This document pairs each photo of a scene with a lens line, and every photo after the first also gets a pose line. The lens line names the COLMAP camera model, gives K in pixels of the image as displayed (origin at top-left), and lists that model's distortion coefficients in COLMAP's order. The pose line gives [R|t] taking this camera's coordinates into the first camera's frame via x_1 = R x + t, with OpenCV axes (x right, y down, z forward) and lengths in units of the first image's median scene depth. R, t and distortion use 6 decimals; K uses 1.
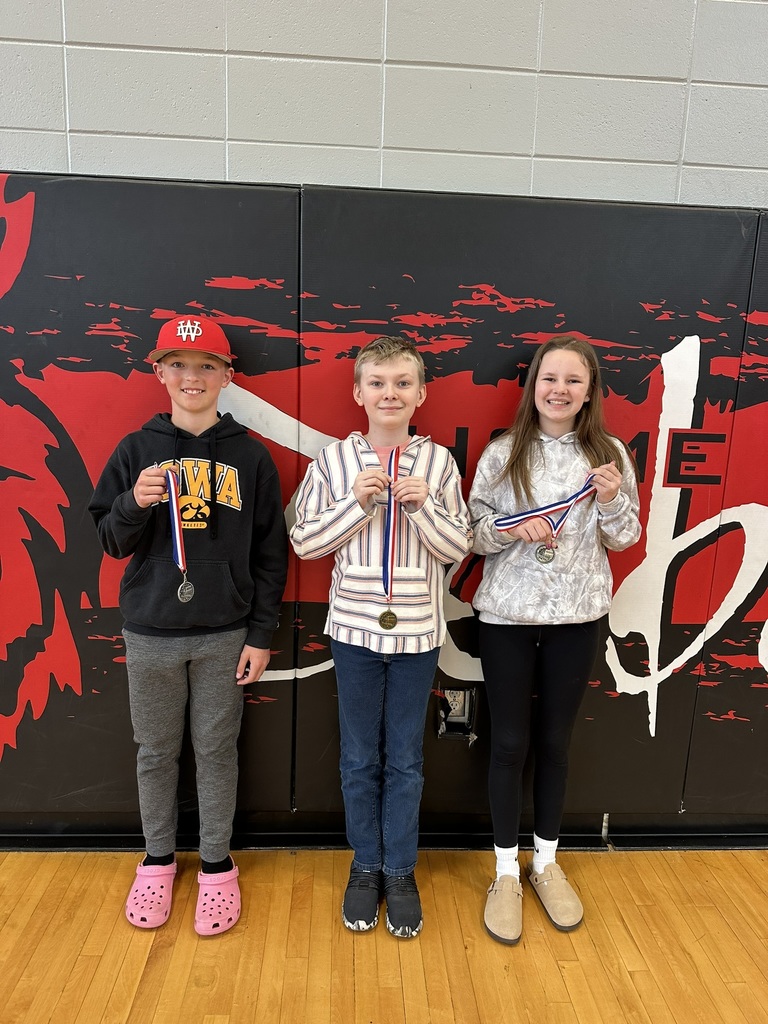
lens RADIAL K [[718.7, 0, 377.5], [0, 718.7, 521.0], [0, 0, 1]] dist [0.026840, -0.039827]
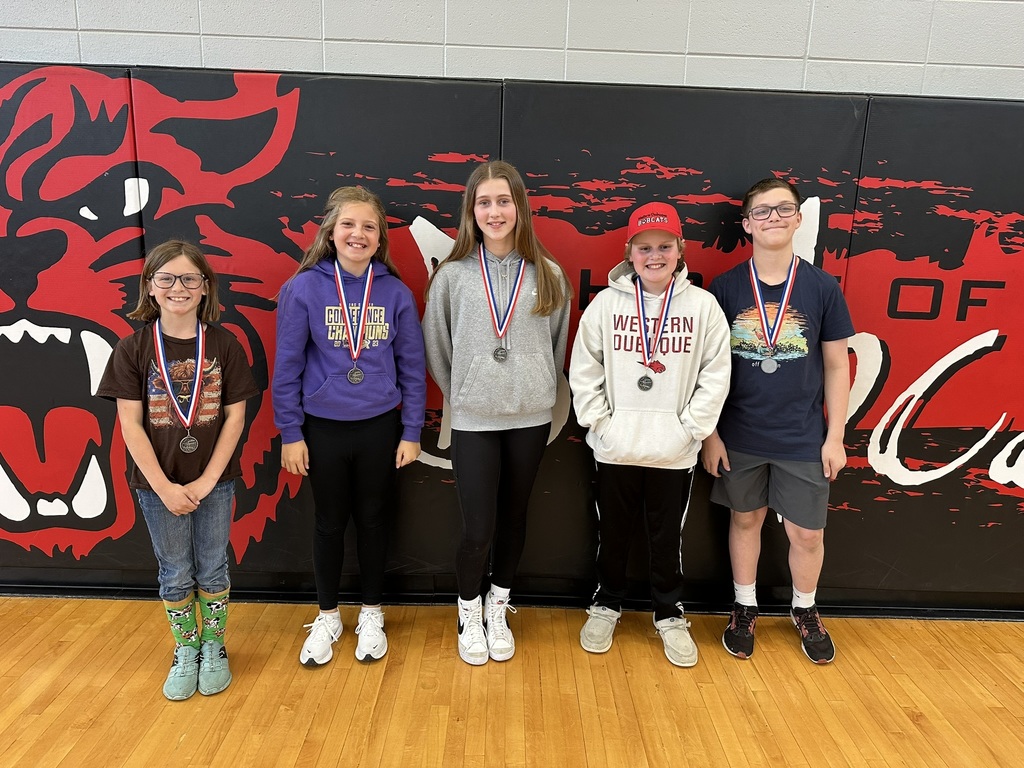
lens RADIAL K [[718.7, 0, 512.5], [0, 718.7, 386.6], [0, 0, 1]] dist [0.026840, -0.039827]
pose [[0.999129, 0.007988, -0.040963, -0.031277], [-0.006970, 0.999665, 0.024941, 0.044365], [0.041148, -0.024634, 0.998849, -0.279924]]
